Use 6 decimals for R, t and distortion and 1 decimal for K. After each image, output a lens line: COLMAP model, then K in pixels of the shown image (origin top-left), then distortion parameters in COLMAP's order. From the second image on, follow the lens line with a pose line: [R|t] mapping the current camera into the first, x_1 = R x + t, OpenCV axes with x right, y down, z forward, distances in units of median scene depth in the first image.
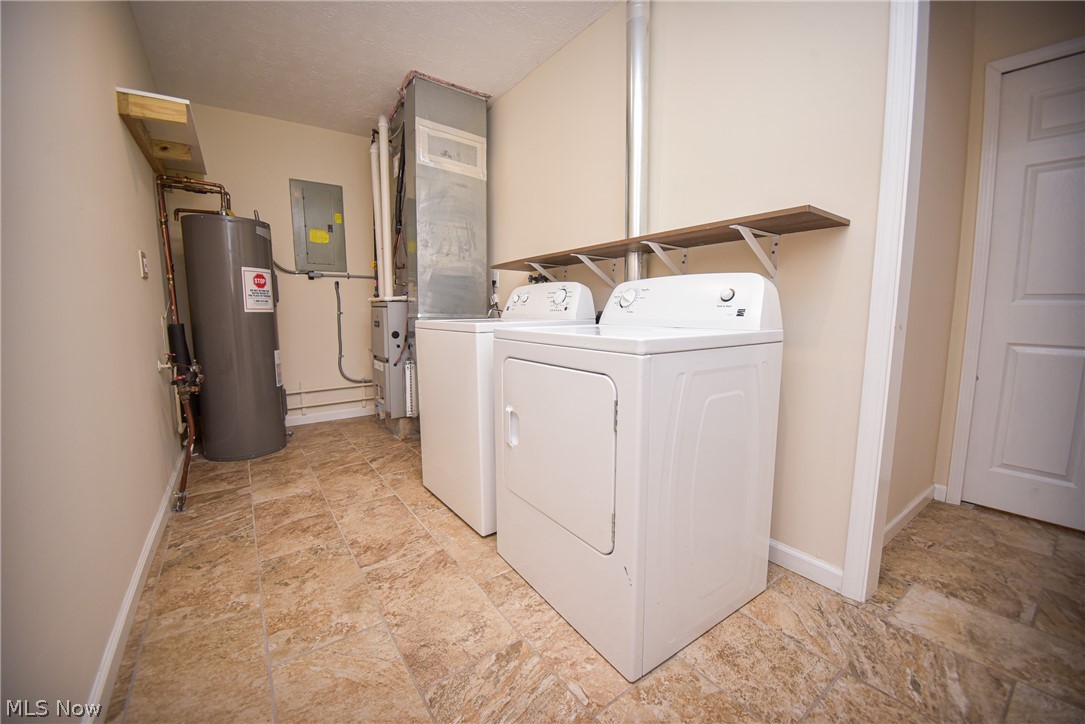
lens RADIAL K [[442.1, 0, 559.7], [0, 442.1, 365.6], [0, 0, 1]] dist [0.001760, -0.020603]
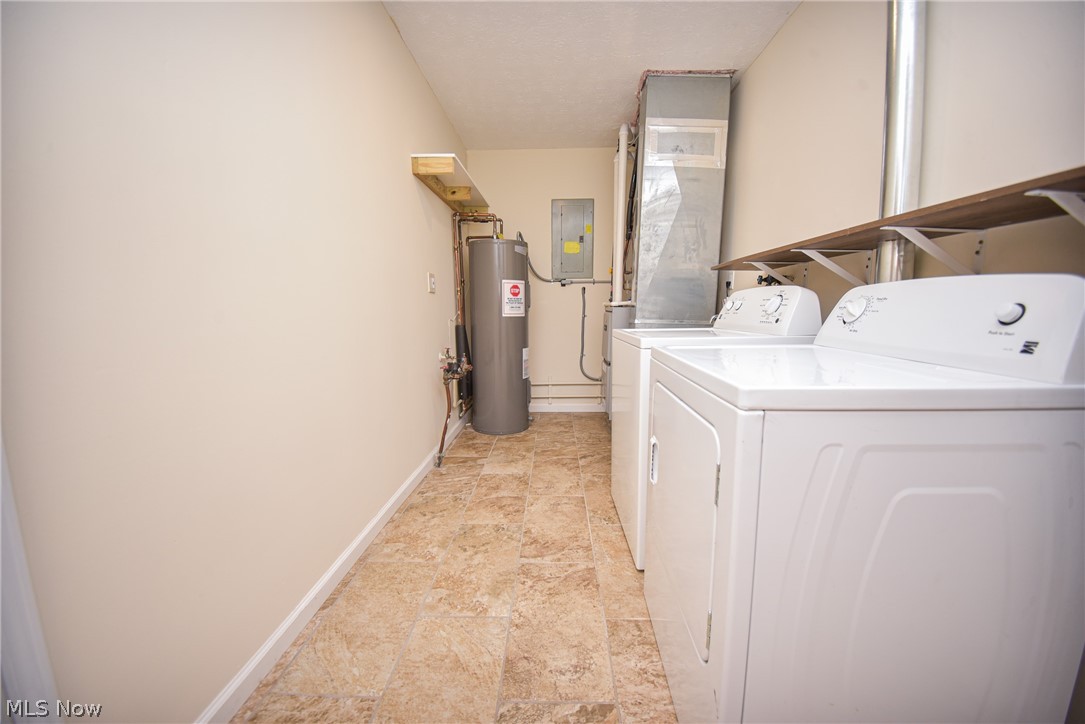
lens RADIAL K [[442.2, 0, 544.7], [0, 442.2, 362.6], [0, 0, 1]] dist [0.004997, -0.020632]
pose [[0.772882, 0.079148, -0.629594, 0.191403], [-0.074445, 0.996649, 0.033903, -0.050374], [0.630167, 0.020667, 0.776184, 0.134951]]
